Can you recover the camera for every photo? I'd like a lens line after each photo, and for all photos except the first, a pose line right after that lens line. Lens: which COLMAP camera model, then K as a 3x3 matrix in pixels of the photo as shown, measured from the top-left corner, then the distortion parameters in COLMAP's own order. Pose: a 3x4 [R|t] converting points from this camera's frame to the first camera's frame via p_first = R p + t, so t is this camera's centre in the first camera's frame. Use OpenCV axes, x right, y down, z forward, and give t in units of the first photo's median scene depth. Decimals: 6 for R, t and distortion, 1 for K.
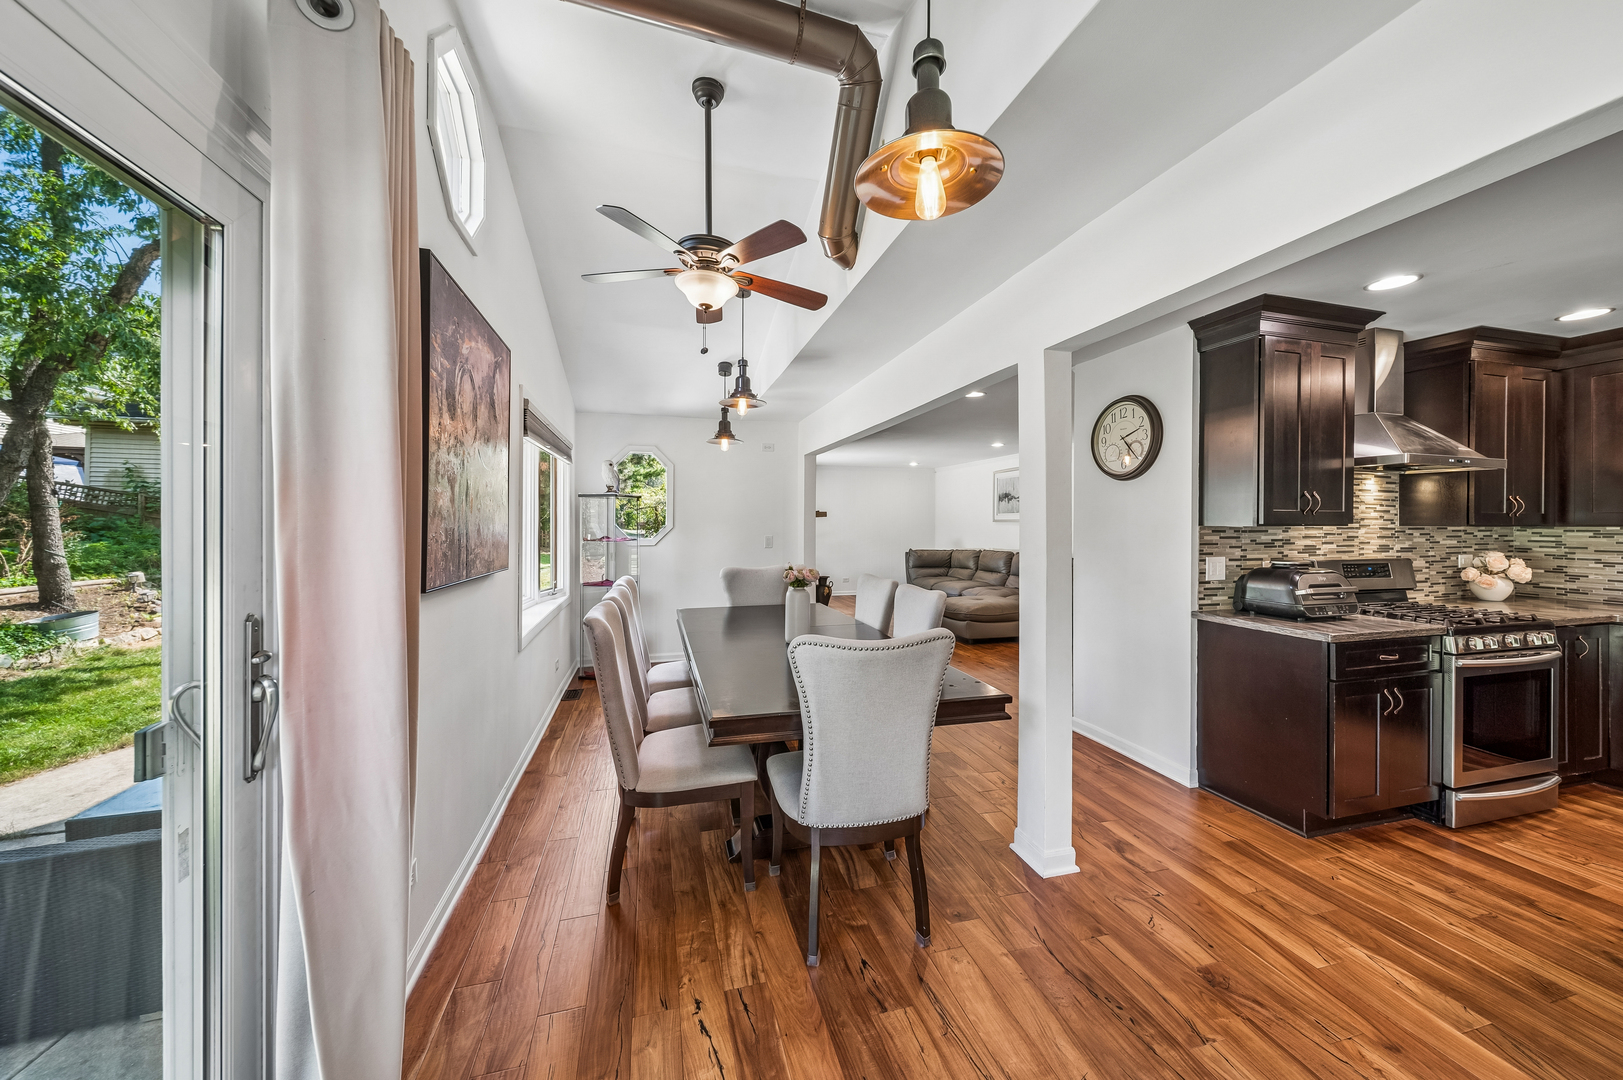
lens RADIAL K [[575.8, 0, 820.6], [0, 575.8, 519.9], [0, 0, 1]] dist [0.002924, -0.000893]
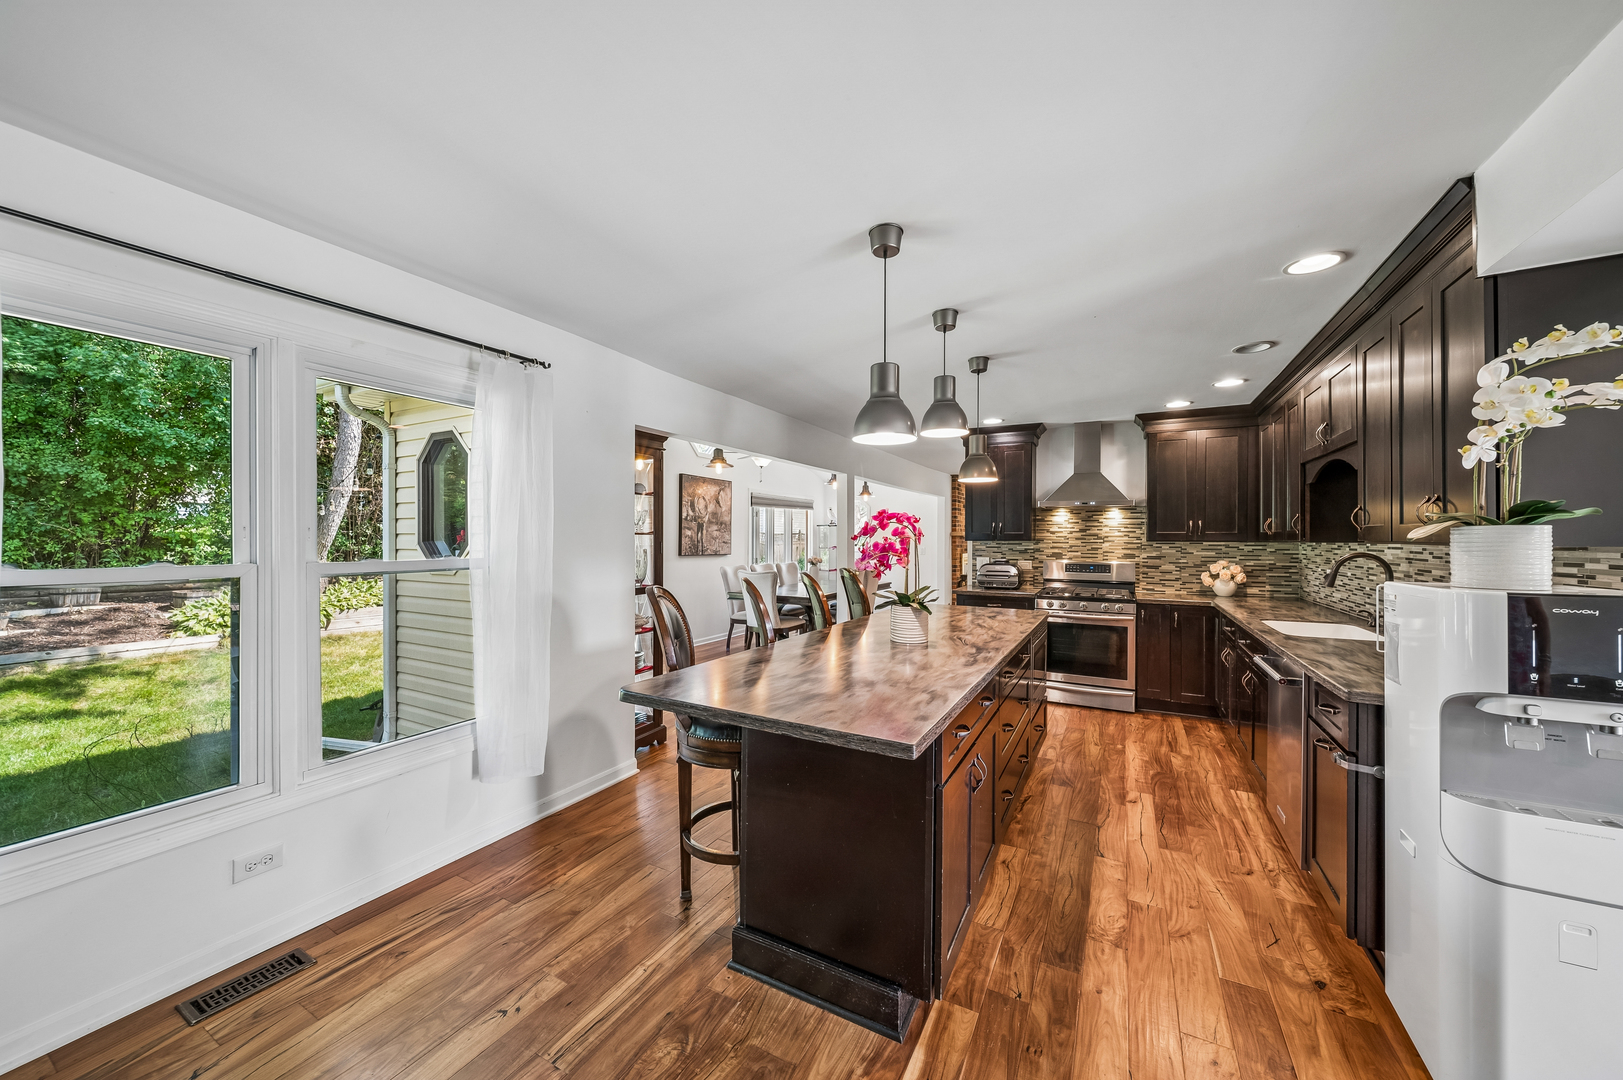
lens RADIAL K [[575.8, 0, 814.7], [0, 575.8, 539.2], [0, 0, 1]] dist [0.002924, -0.000893]
pose [[0.723039, -0.000319, -0.690807, 1.412259], [0.001705, 0.999998, 0.001323, 0.001662], [0.690805, -0.002135, 0.723038, -0.654342]]
